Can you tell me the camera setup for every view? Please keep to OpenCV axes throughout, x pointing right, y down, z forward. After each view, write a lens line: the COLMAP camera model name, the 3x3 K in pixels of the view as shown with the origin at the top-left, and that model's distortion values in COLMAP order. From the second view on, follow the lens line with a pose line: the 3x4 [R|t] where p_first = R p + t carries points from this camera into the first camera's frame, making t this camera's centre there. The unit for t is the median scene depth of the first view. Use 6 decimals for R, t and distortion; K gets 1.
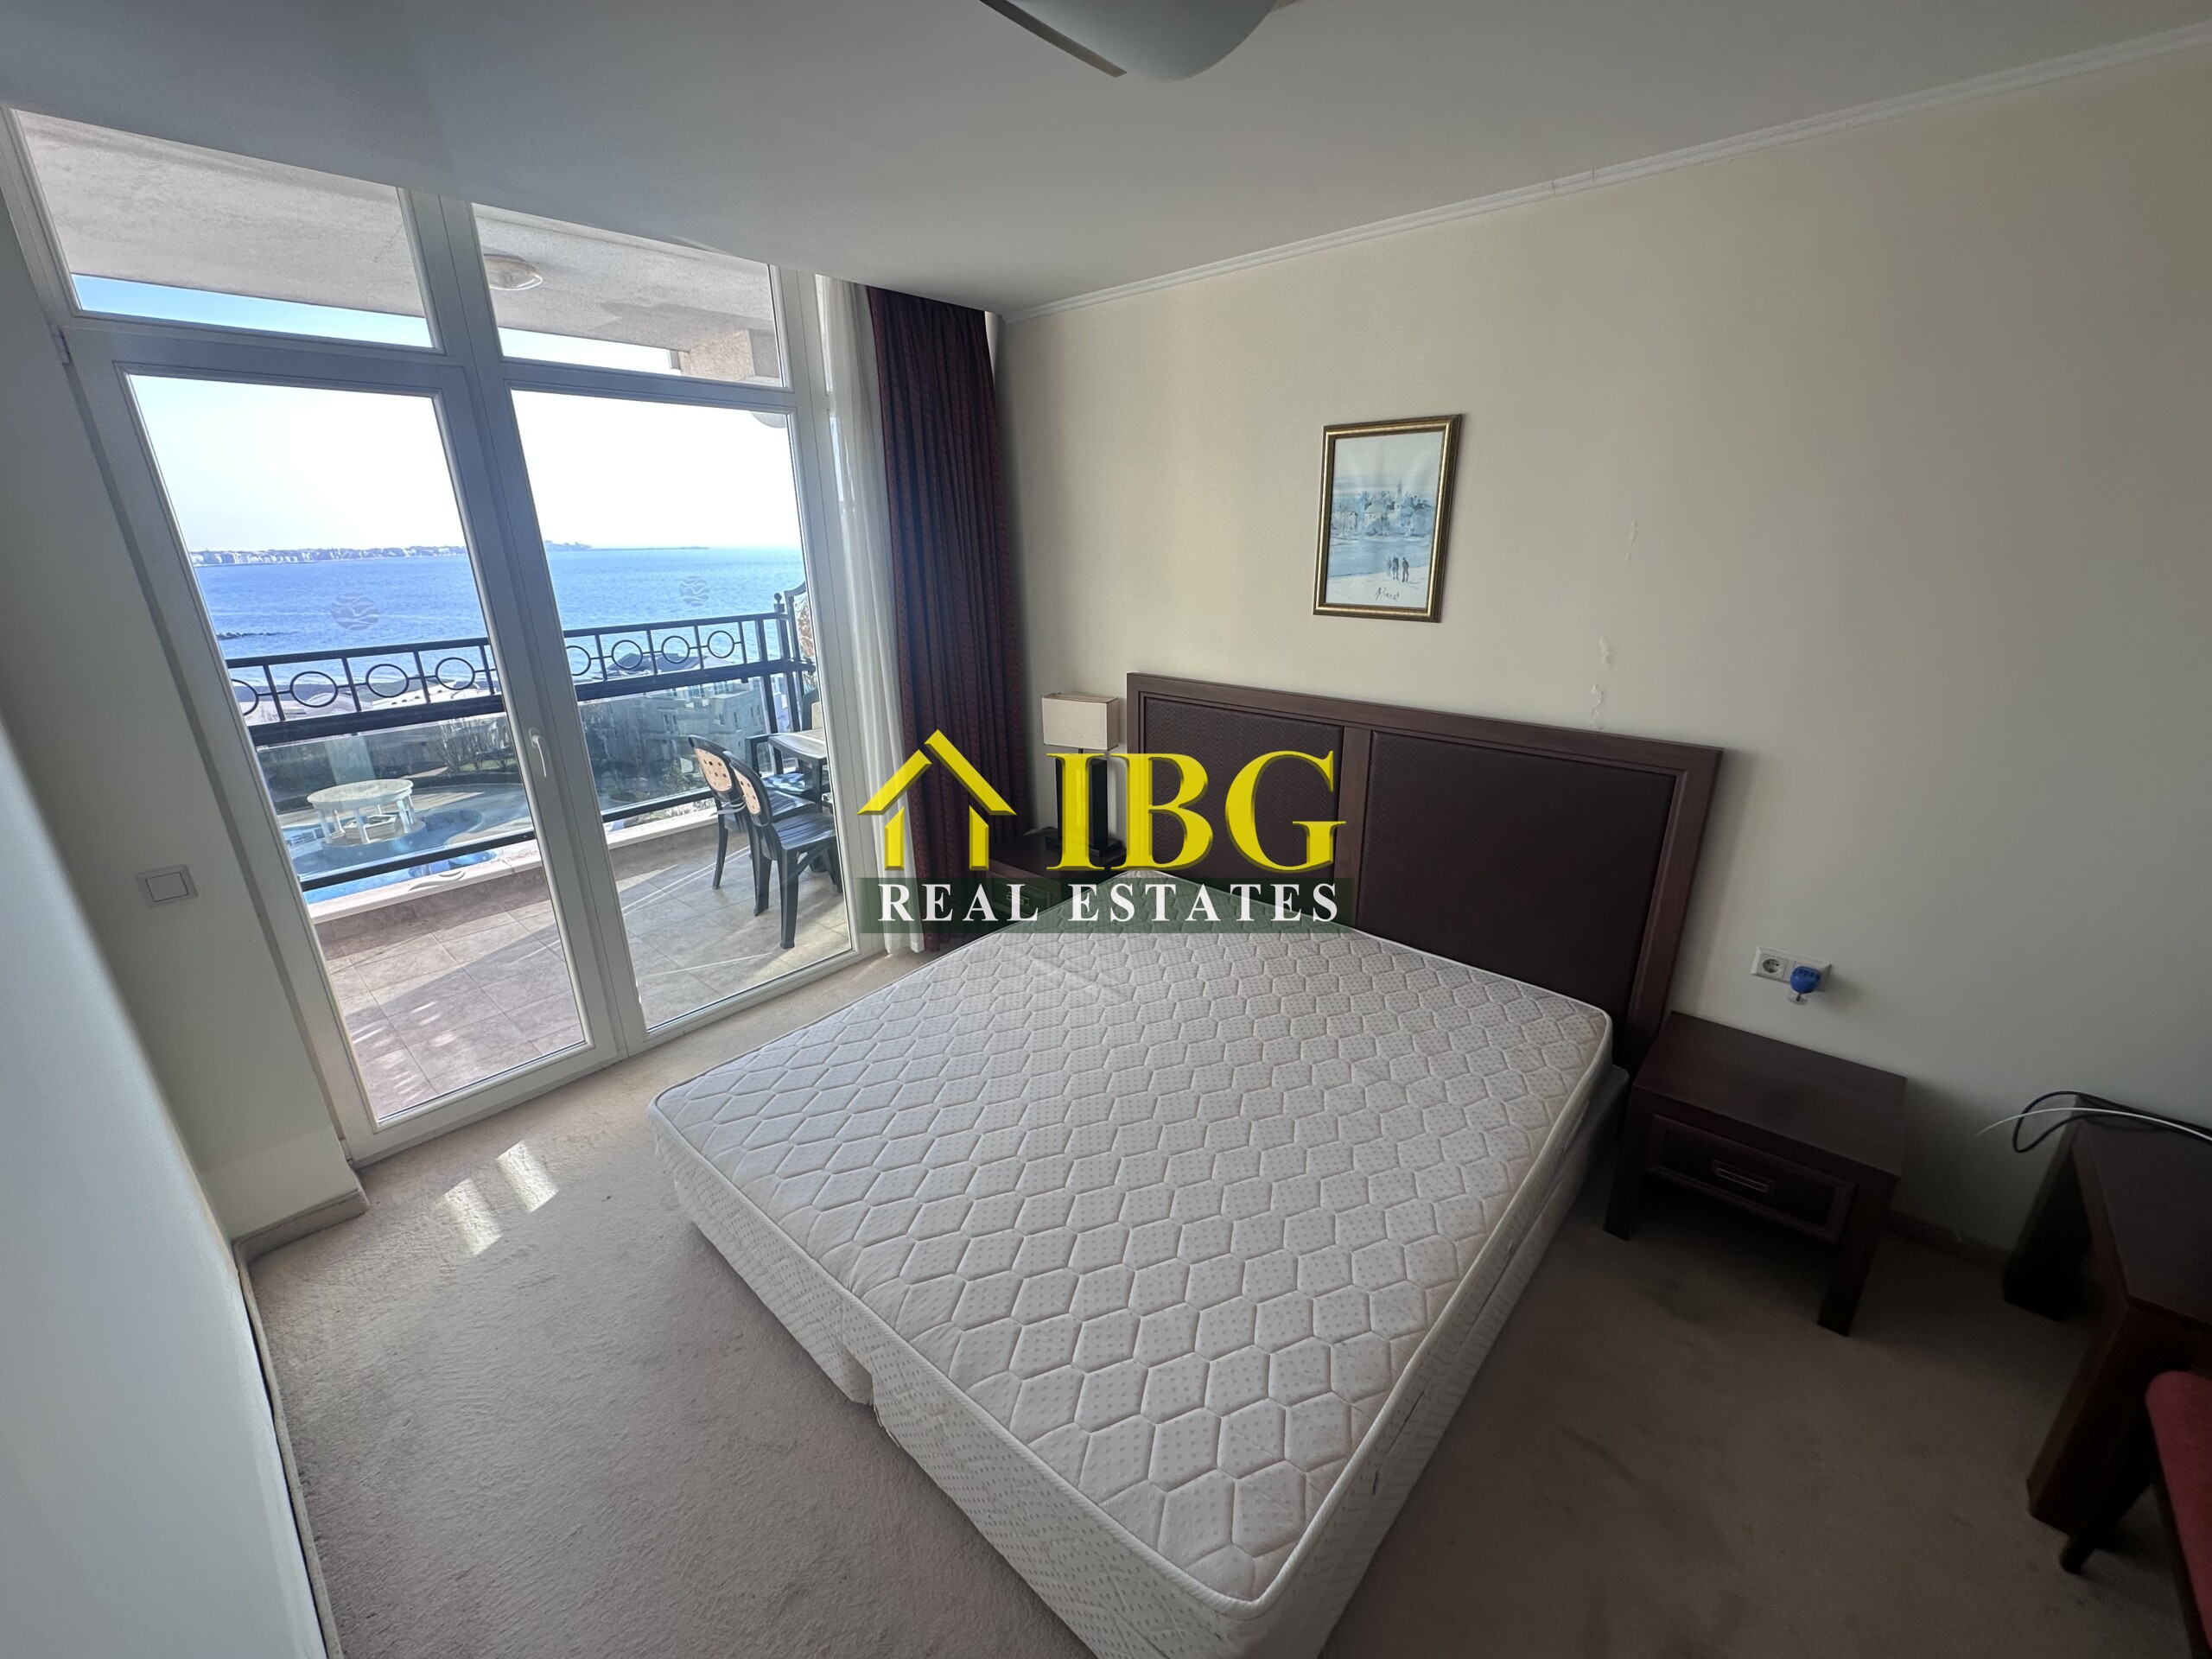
lens RADIAL K [[882.6, 0, 1106.9], [0, 882.6, 826.5], [0, 0, 1]] dist [-0.004325, 0.000272]
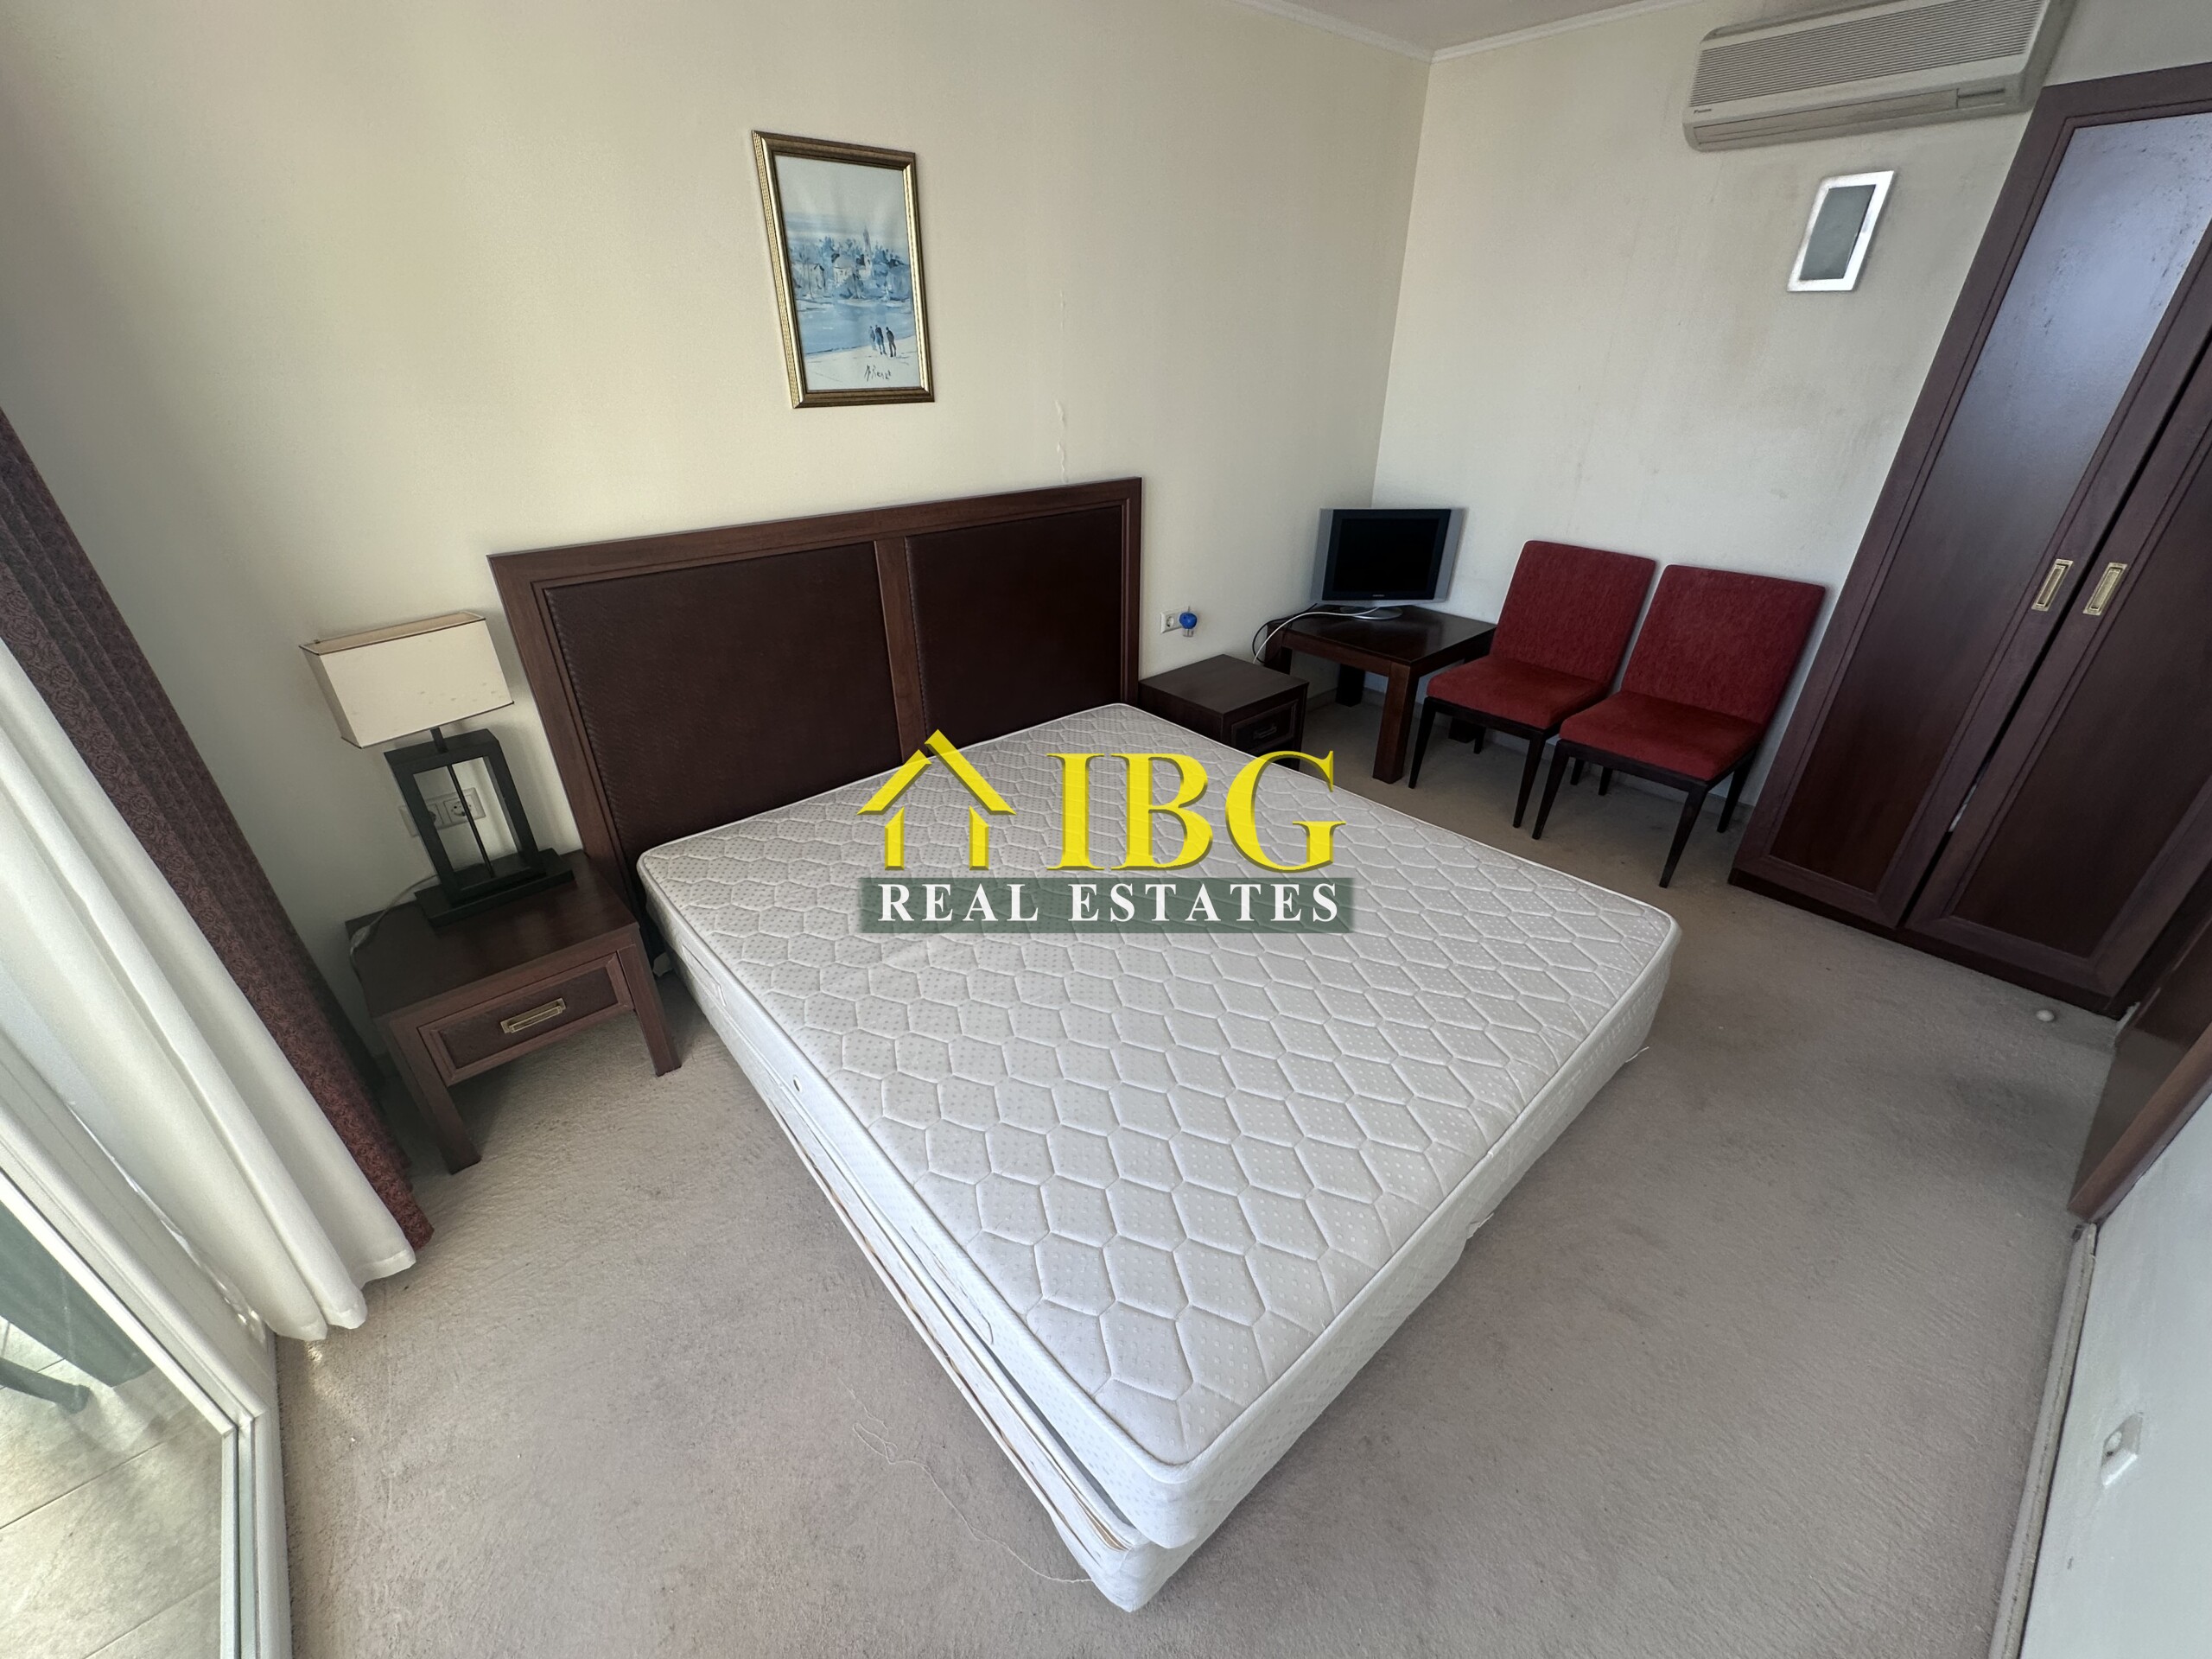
lens RADIAL K [[882.6, 0, 1103.0], [0, 882.6, 830.6], [0, 0, 1]] dist [-0.004325, 0.000272]
pose [[0.134236, -0.477247, 0.868456, -0.632354], [0.317151, 0.850982, 0.418623, -0.175307], [-0.938827, 0.219237, 0.265592, 0.667891]]
